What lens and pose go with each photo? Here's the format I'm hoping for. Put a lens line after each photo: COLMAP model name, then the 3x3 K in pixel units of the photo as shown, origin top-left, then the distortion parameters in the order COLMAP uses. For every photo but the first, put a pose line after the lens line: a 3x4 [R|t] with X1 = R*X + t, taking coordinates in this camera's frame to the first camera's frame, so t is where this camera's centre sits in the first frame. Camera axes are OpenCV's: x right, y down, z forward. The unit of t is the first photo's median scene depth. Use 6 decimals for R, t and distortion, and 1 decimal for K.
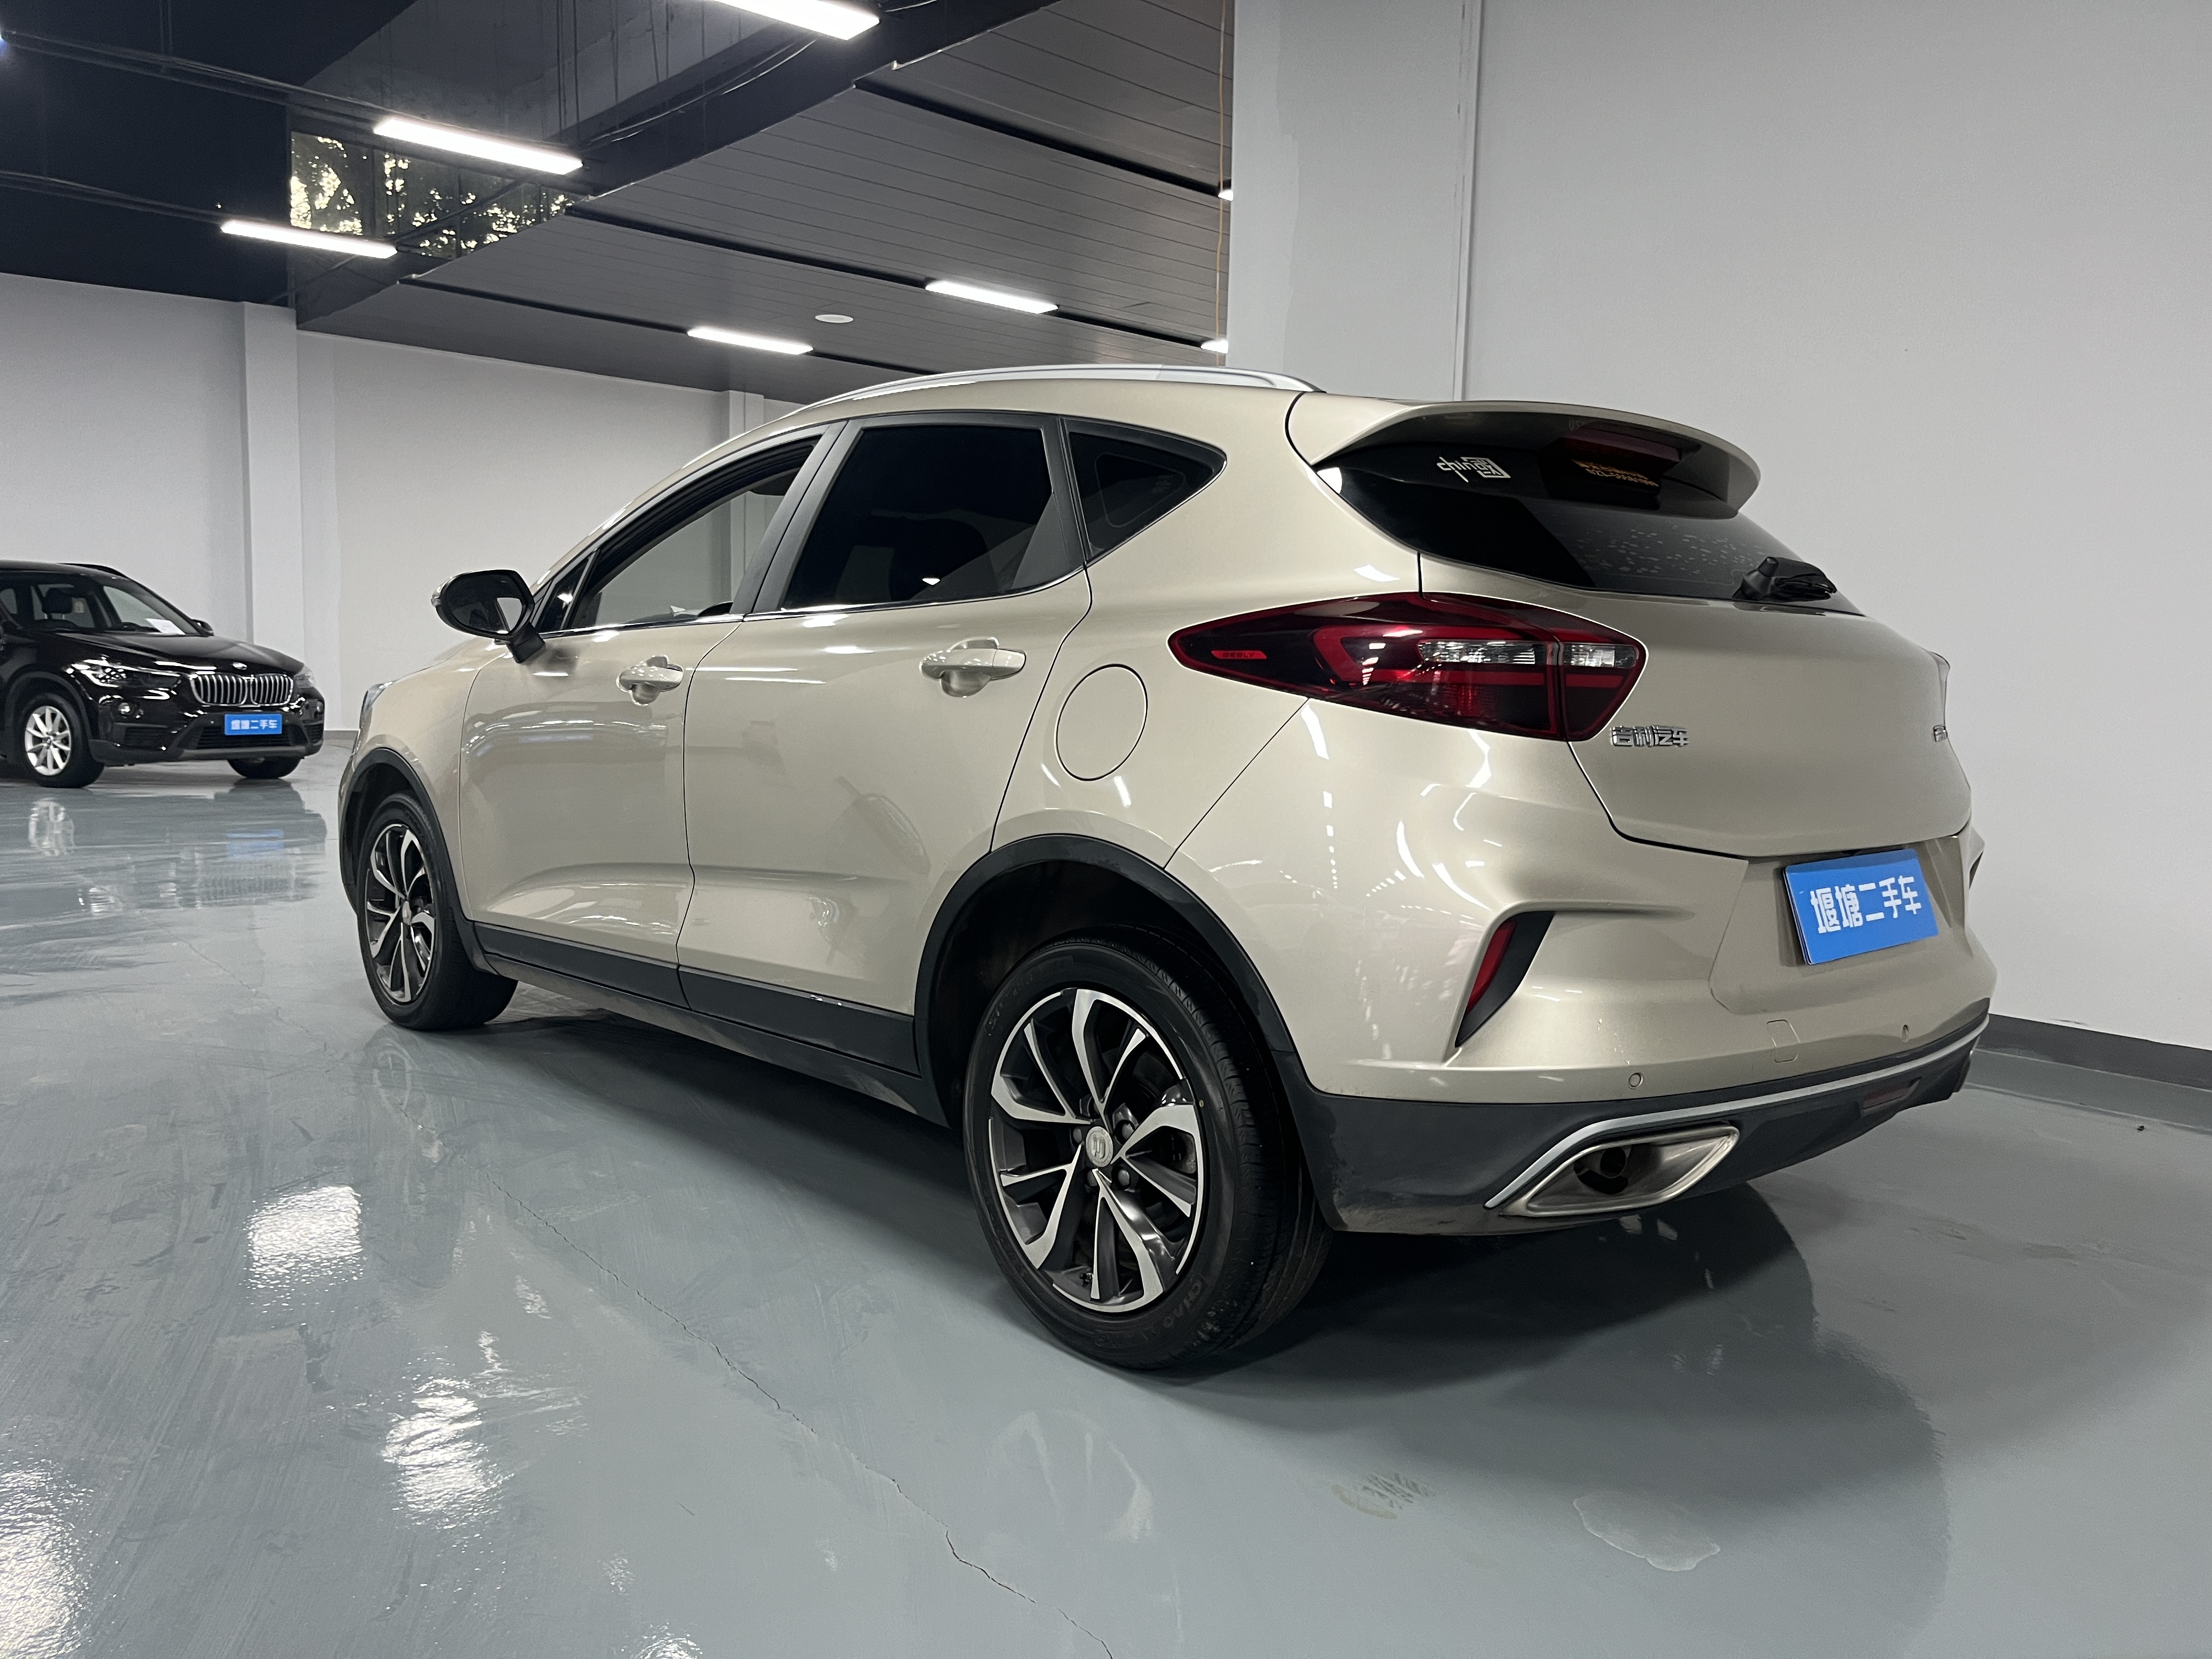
lens RADIAL K [[1659.7, 0, 1115.9], [0, 1659.7, 817.2], [0, 0, 1]] dist [0.081335, -0.116118]
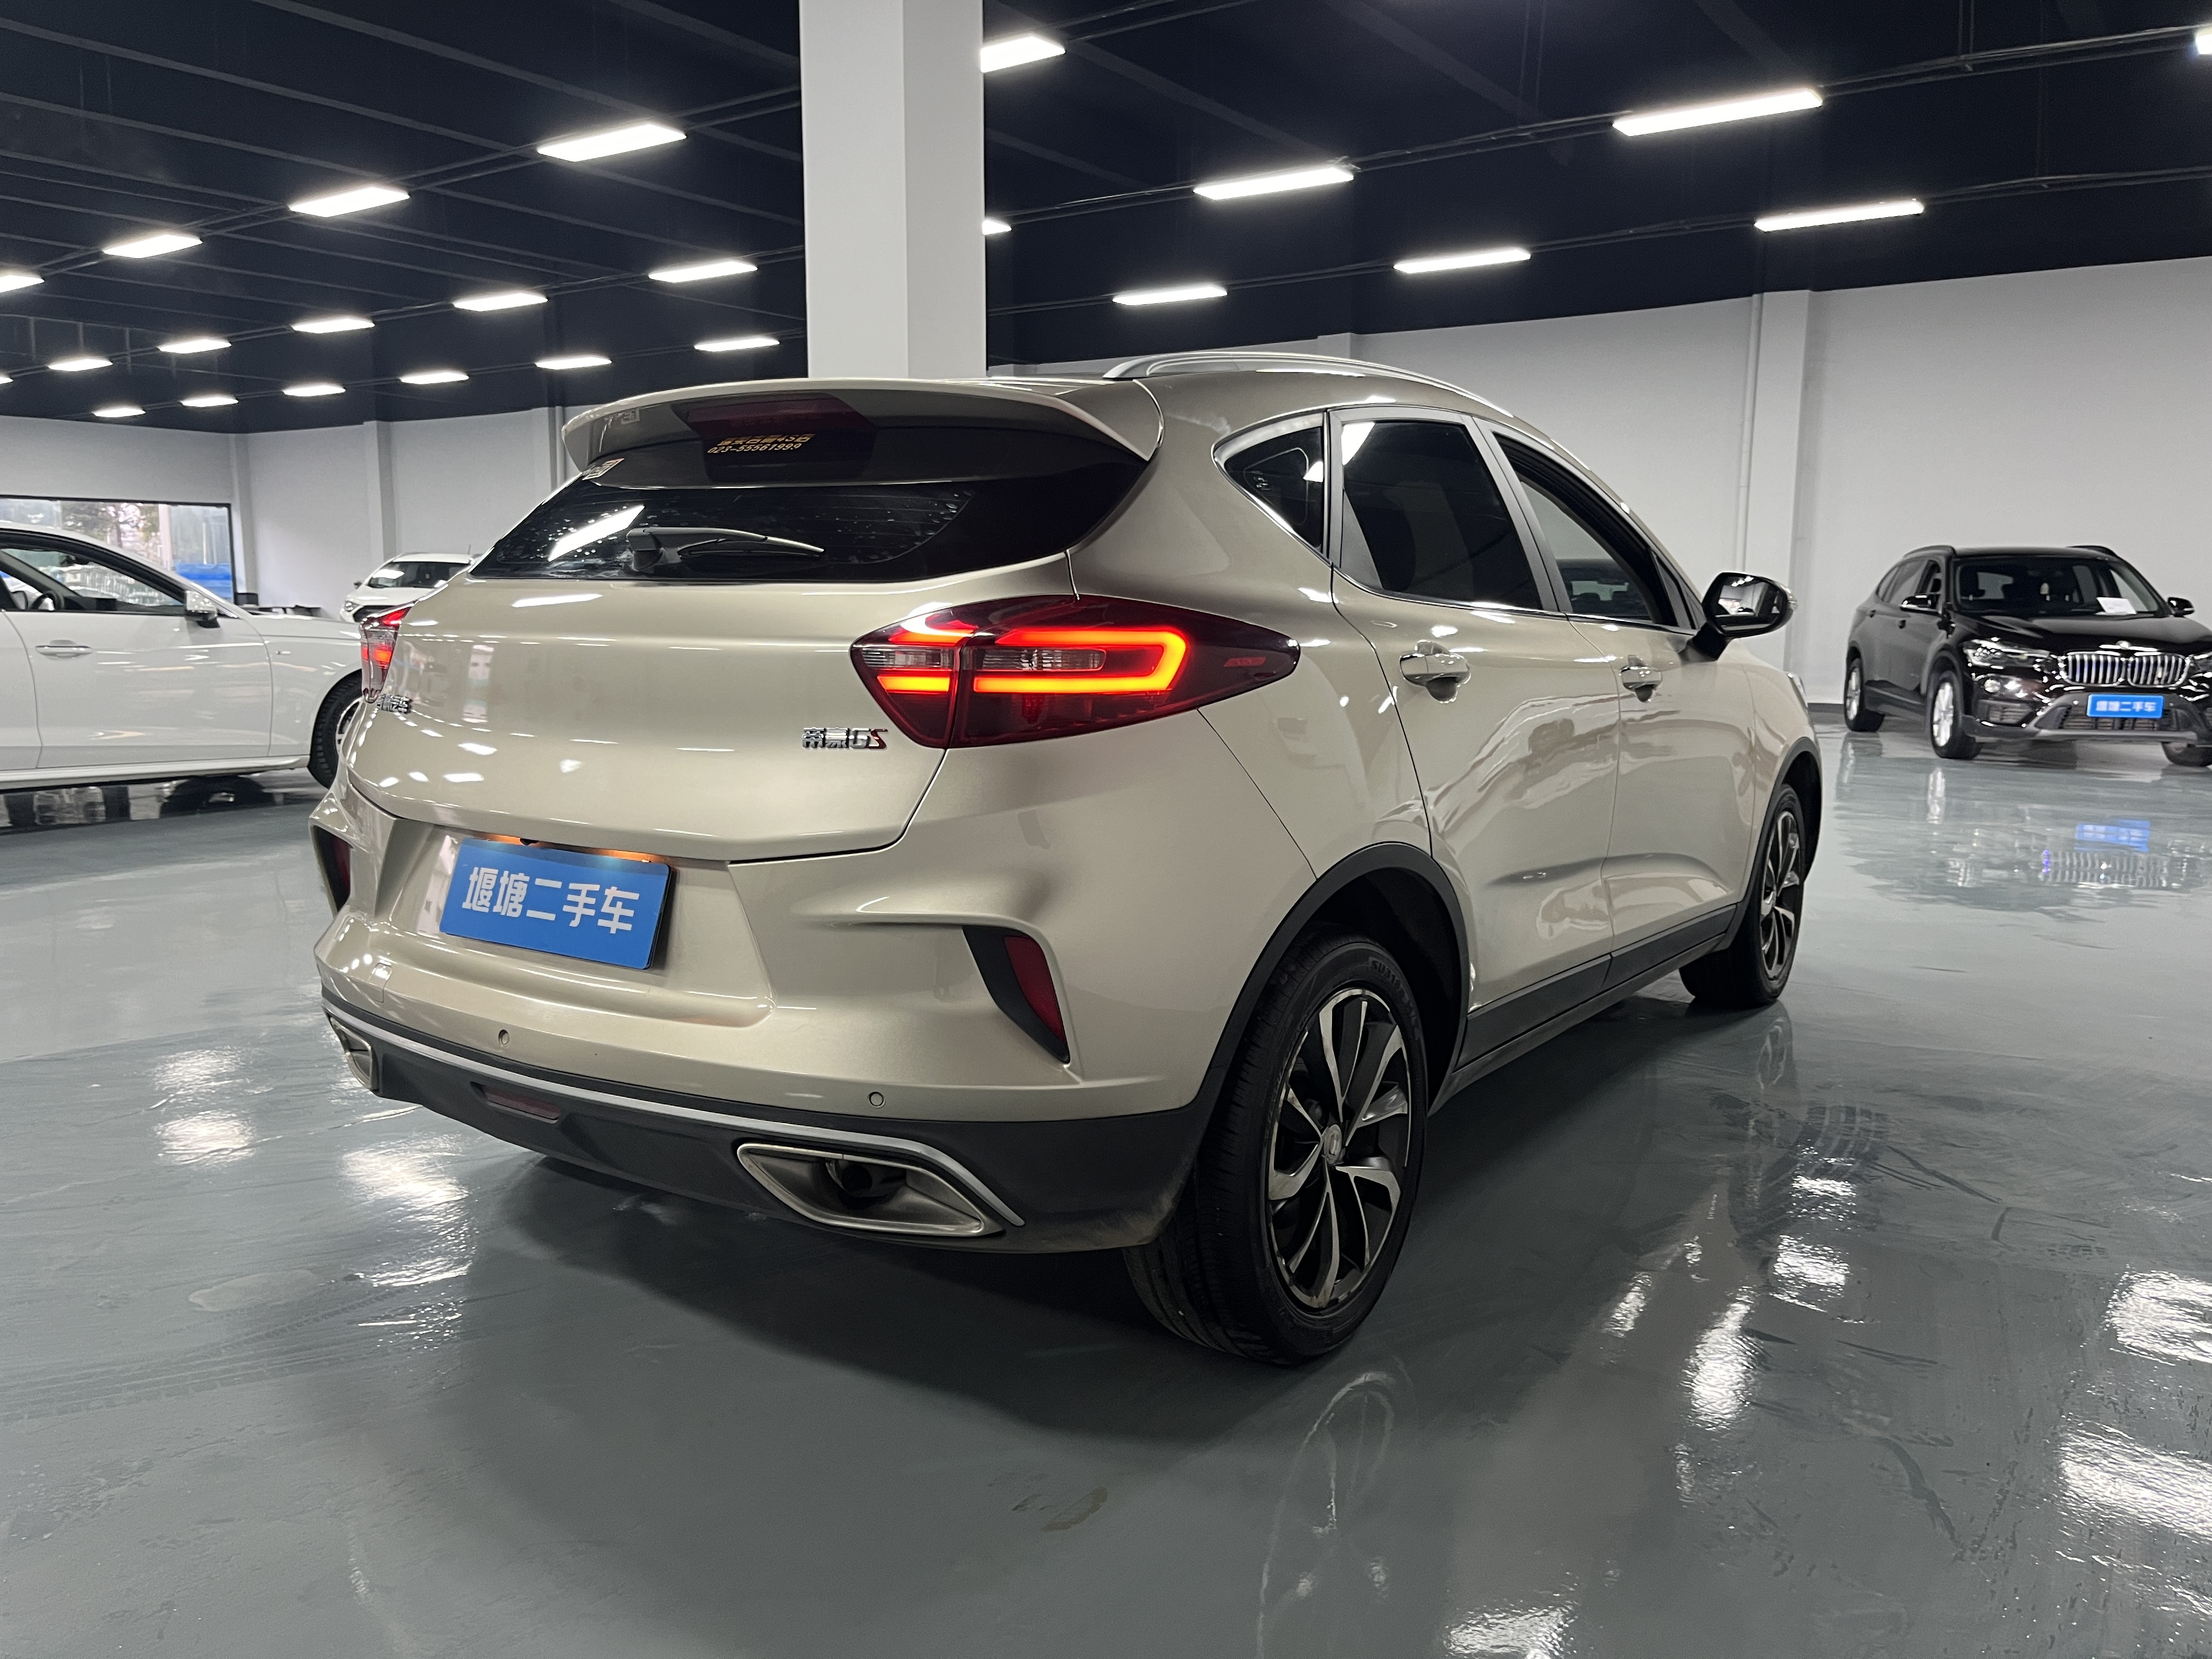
lens RADIAL K [[1659.7, 0, 1115.9], [0, 1659.7, 817.2], [0, 0, 1]] dist [0.081335, -0.116118]
pose [[0.222317, 0.102446, -0.969577, 1.360583], [-0.090728, 0.992323, 0.084046, -0.097557], [0.970744, 0.069283, 0.229905, 1.048618]]
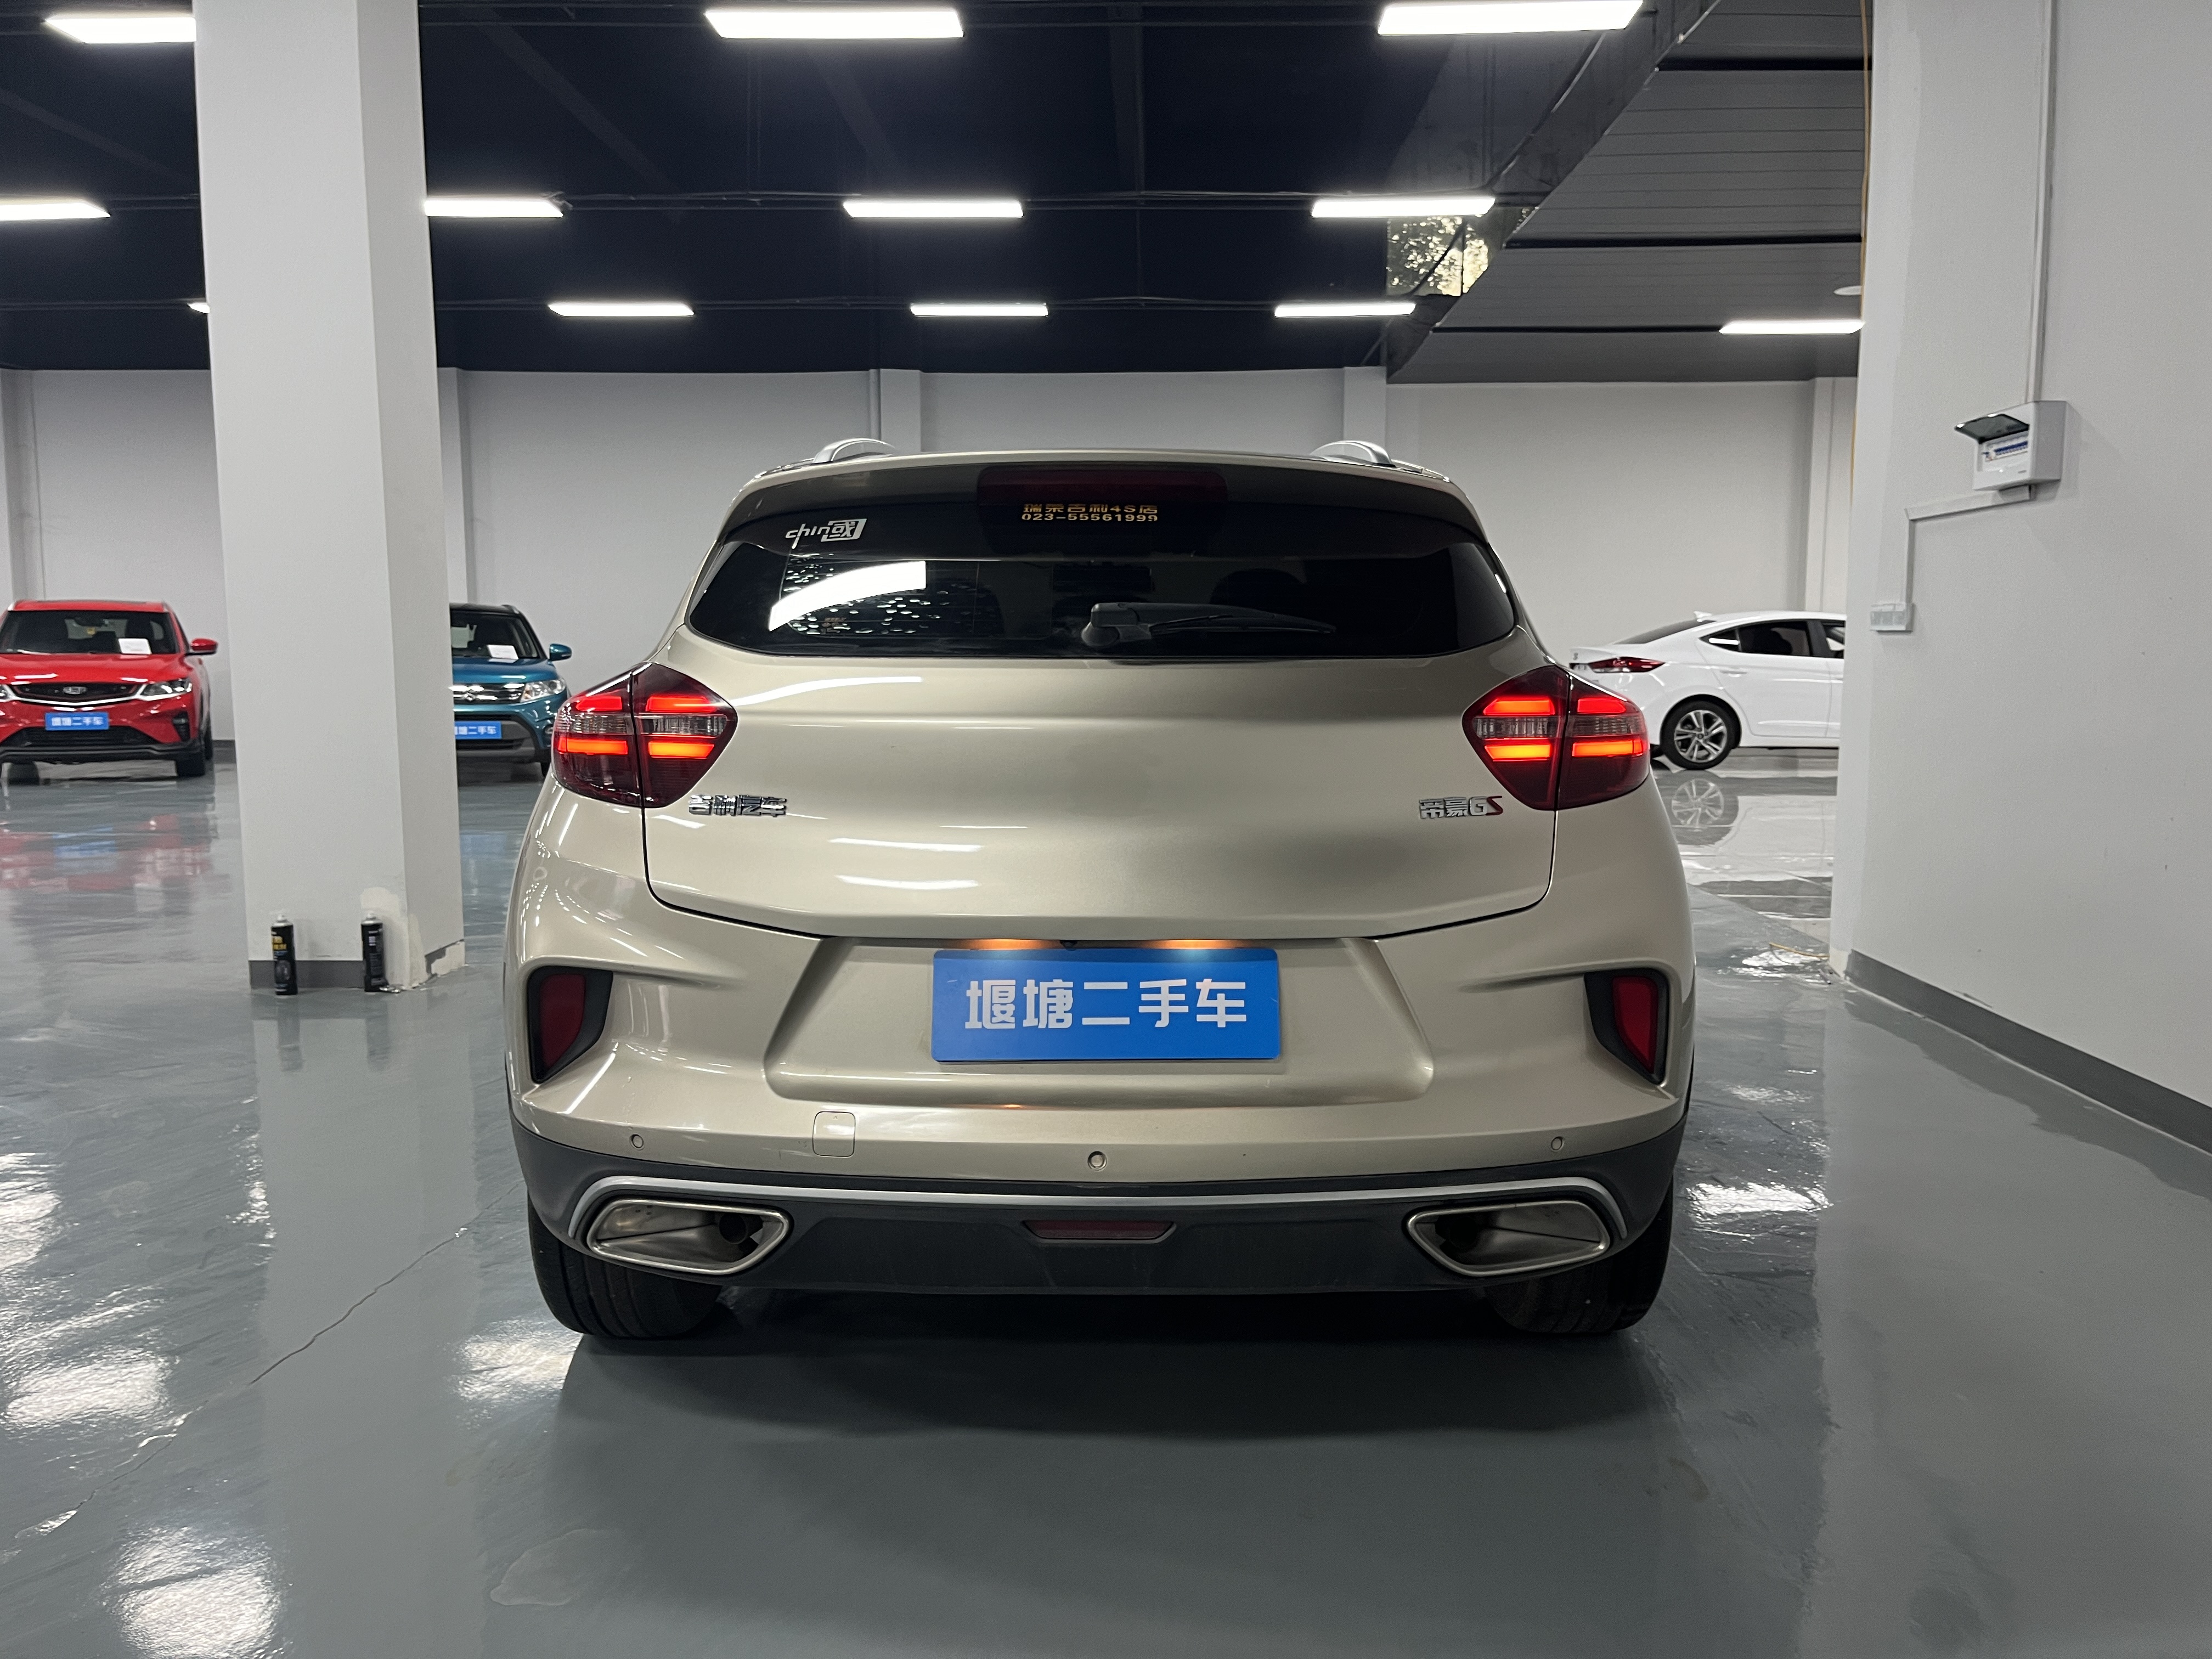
lens RADIAL K [[1659.7, 0, 1115.9], [0, 1659.7, 817.2], [0, 0, 1]] dist [0.081335, -0.116118]
pose [[0.733201, 0.041714, -0.678731, 0.987187], [-0.042495, 0.998977, 0.015491, -0.056009], [0.678683, 0.017485, 0.734223, 0.362194]]
